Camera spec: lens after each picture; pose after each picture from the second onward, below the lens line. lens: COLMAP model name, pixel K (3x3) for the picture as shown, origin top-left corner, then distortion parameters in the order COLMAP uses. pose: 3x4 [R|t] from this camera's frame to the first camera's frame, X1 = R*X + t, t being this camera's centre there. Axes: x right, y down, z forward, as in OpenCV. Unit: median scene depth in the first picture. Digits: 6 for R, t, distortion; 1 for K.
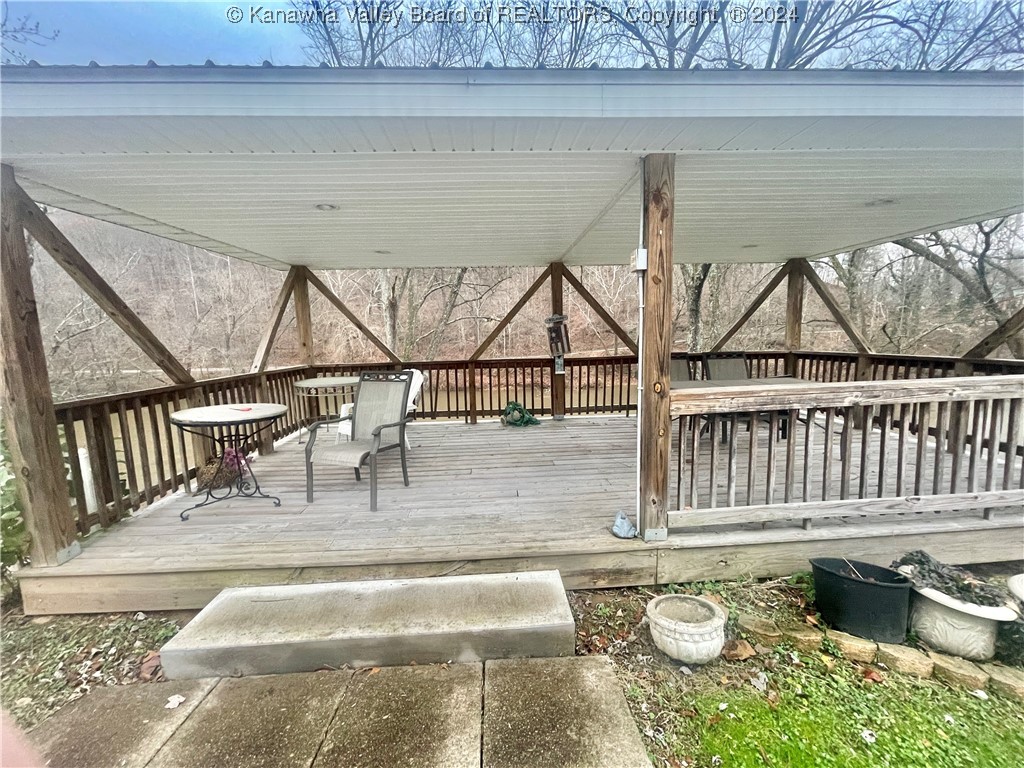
lens RADIAL K [[411.6, 0, 514.2], [0, 411.6, 383.1], [0, 0, 1]] dist [0.001027, 0.000015]
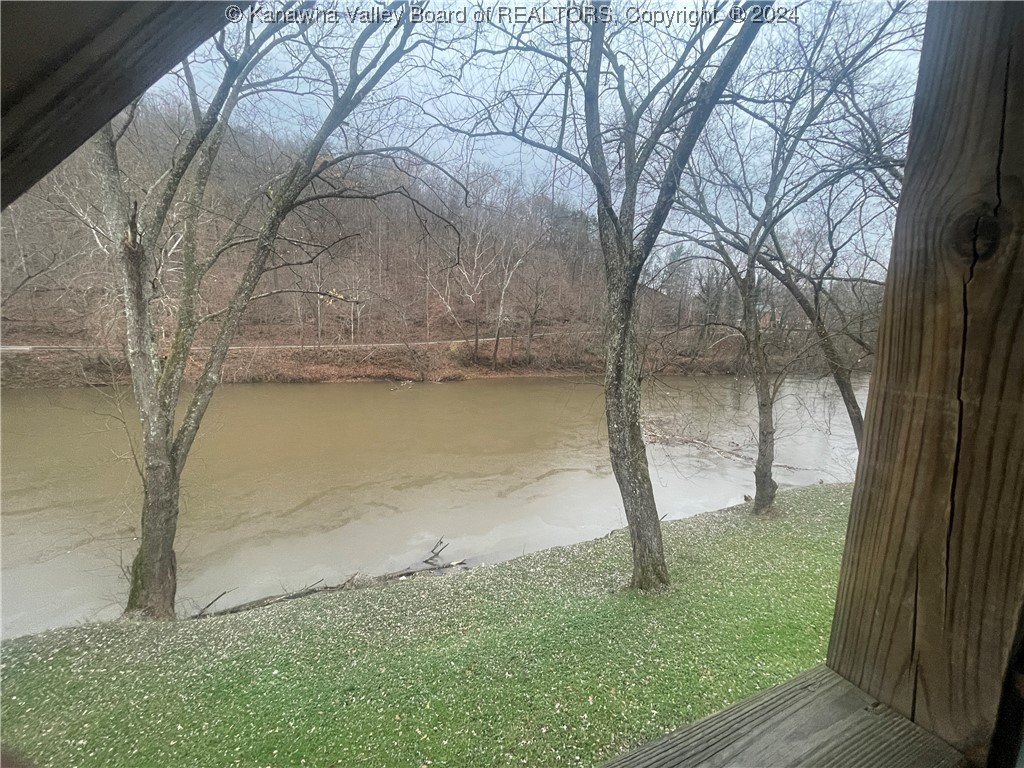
lens RADIAL K [[411.6, 0, 514.4], [0, 411.6, 382.7], [0, 0, 1]] dist [0.001027, 0.000015]
pose [[0.939465, 0.004626, 0.342613, -0.000079], [-0.014002, 0.999592, 0.024897, -0.032920], [-0.342358, -0.028187, 0.939147, 0.254785]]
